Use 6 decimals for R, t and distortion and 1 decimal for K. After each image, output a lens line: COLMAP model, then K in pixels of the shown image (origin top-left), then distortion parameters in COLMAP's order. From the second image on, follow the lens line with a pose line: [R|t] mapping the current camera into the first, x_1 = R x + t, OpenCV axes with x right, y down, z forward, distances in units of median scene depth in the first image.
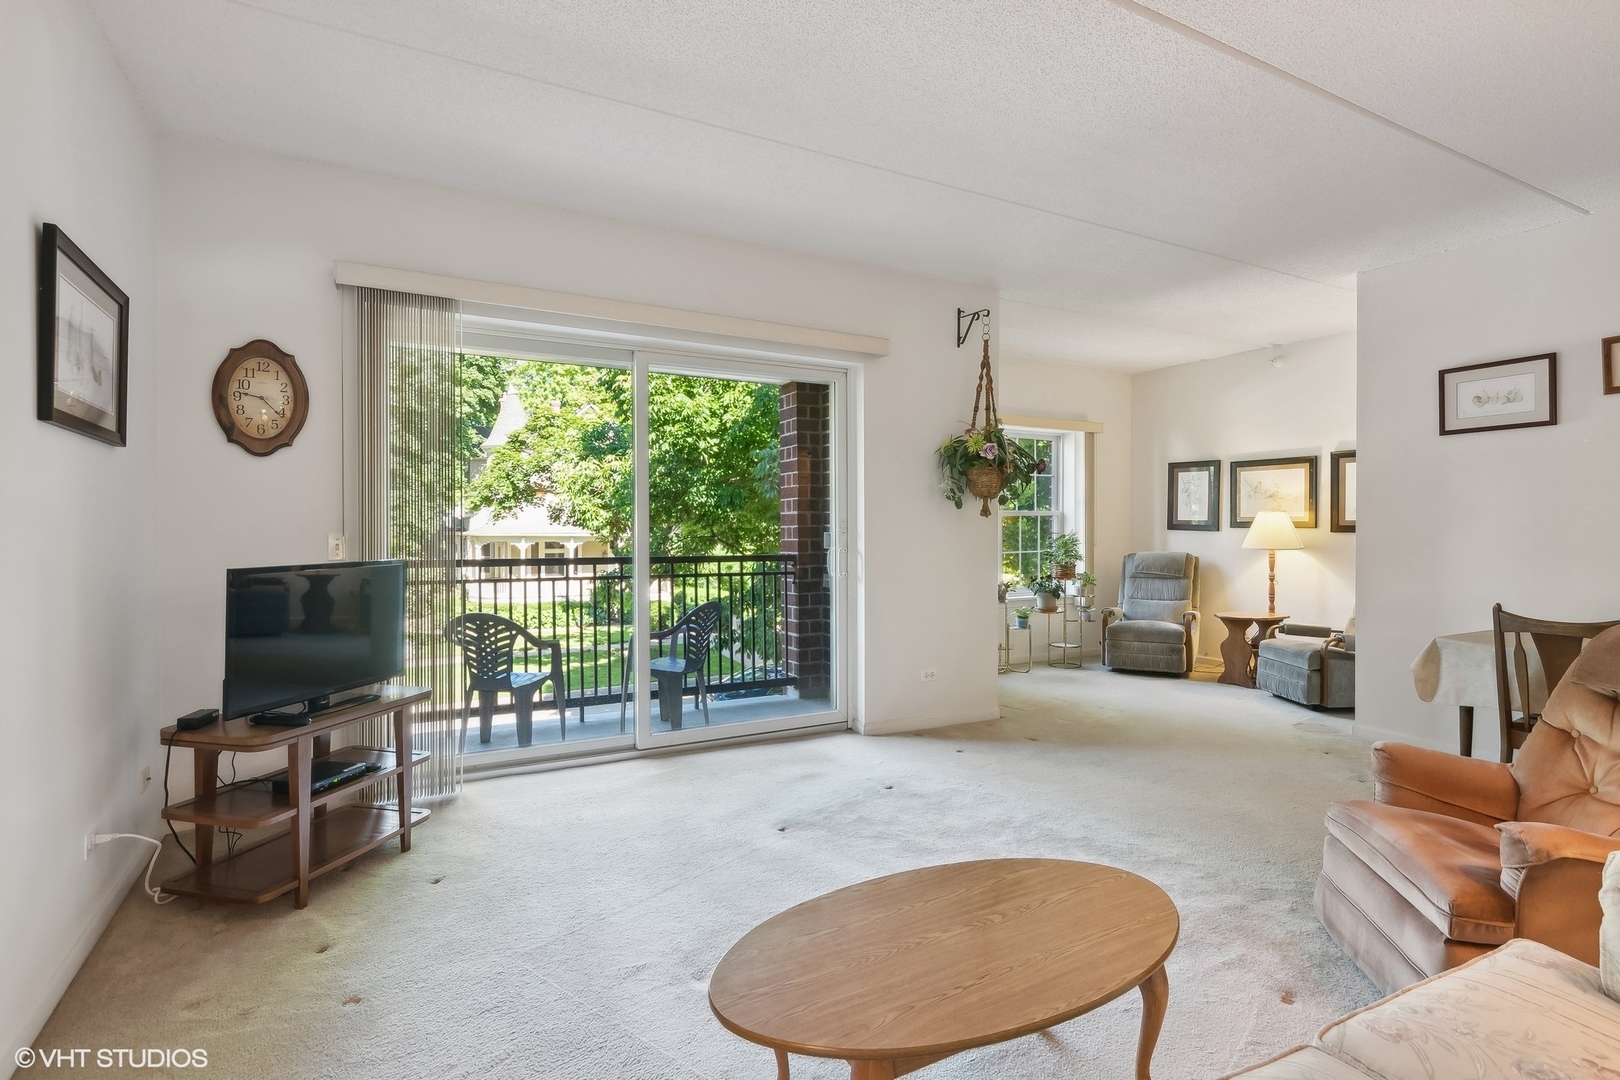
lens RADIAL K [[814.3, 0, 815.2], [0, 814.3, 527.9], [0, 0, 1]] dist [0.001102, 0.000891]
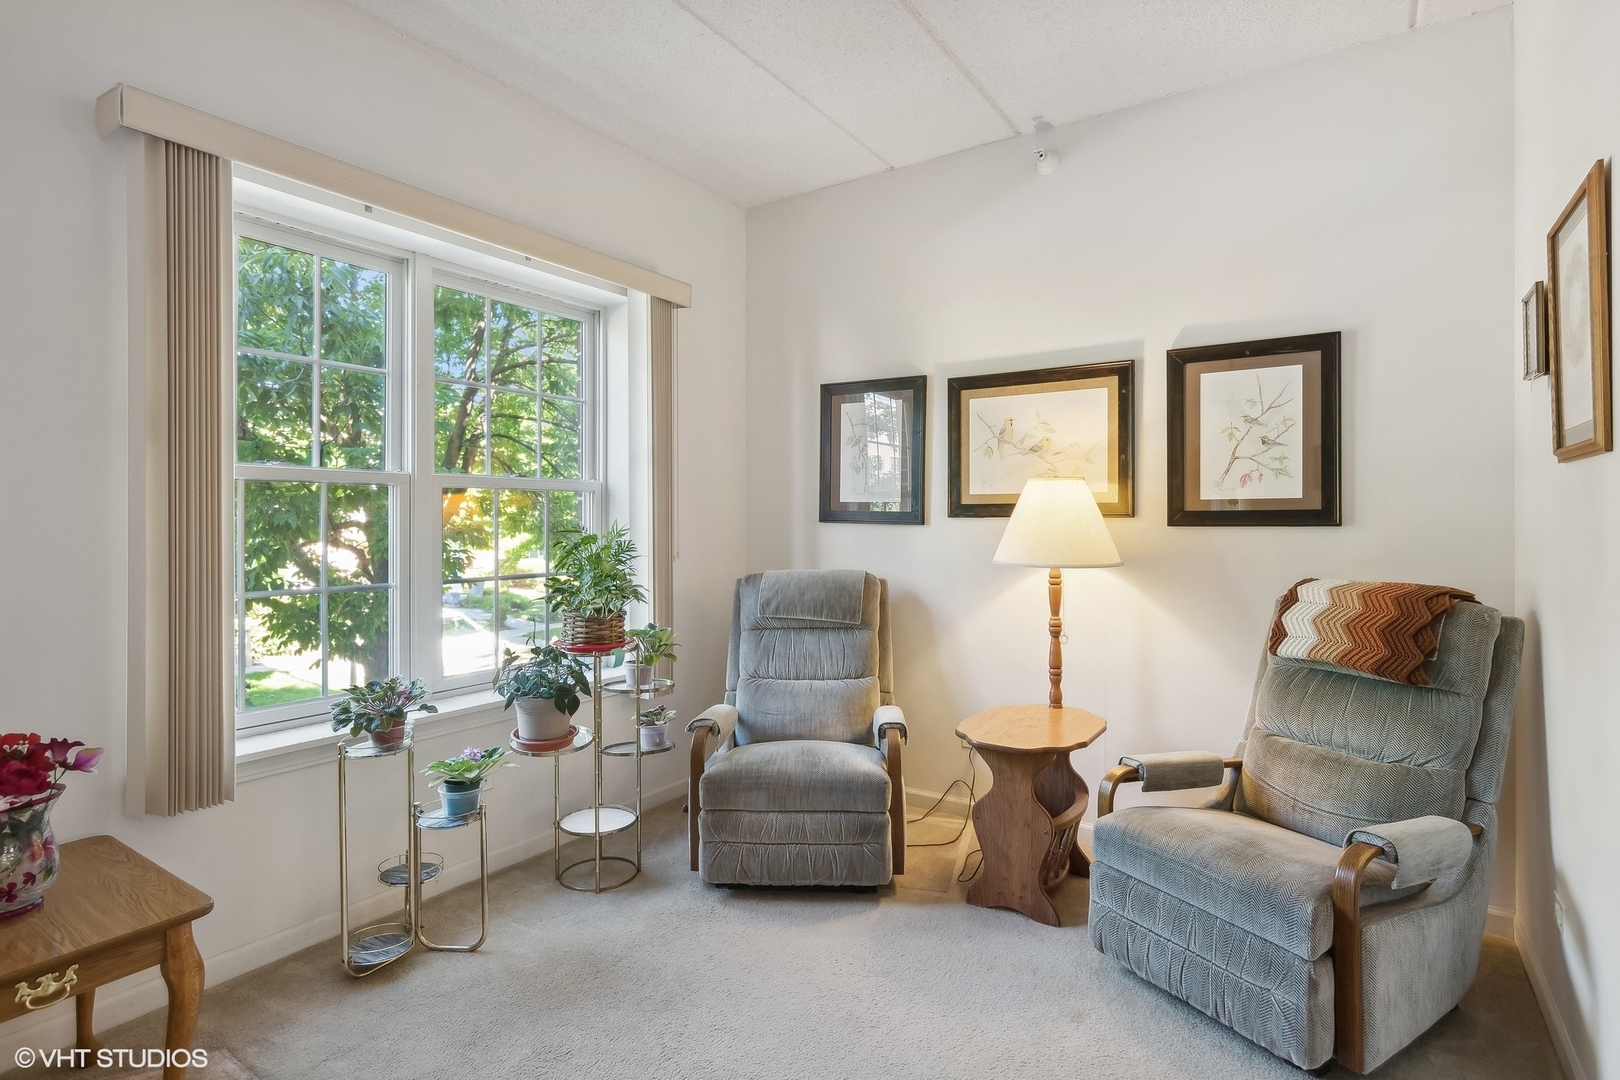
lens RADIAL K [[814.3, 0, 815.2], [0, 814.3, 527.9], [0, 0, 1]] dist [0.001102, 0.000891]
pose [[0.883432, -0.003710, 0.468544, 0.220194], [0.001440, 0.999985, 0.005203, 0.003354], [-0.468557, -0.003922, 0.883425, 0.620594]]
